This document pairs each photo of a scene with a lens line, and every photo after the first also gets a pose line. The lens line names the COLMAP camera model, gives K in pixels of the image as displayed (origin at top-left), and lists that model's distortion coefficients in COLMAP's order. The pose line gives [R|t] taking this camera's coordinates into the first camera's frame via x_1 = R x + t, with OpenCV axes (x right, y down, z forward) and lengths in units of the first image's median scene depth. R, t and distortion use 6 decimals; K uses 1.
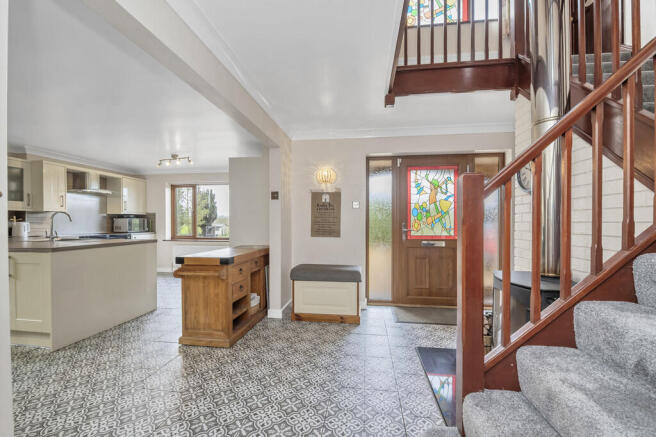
lens RADIAL K [[261.3, 0, 328.2], [0, 261.3, 222.1], [0, 0, 1]] dist [-0.011473, -0.000603]
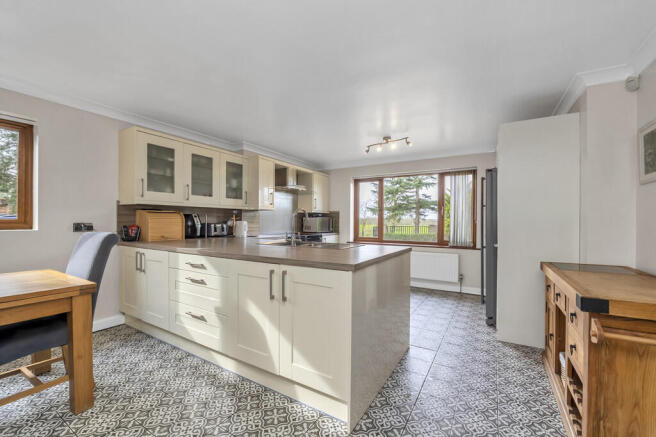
lens RADIAL K [[261.3, 0, 333.2], [0, 261.3, 230.3], [0, 0, 1]] dist [-0.011473, -0.000603]
pose [[0.924463, 0.020182, -0.380737, -0.374644], [-0.007342, 0.999355, 0.035146, -0.002111], [0.381201, -0.029696, 0.924015, 0.171323]]
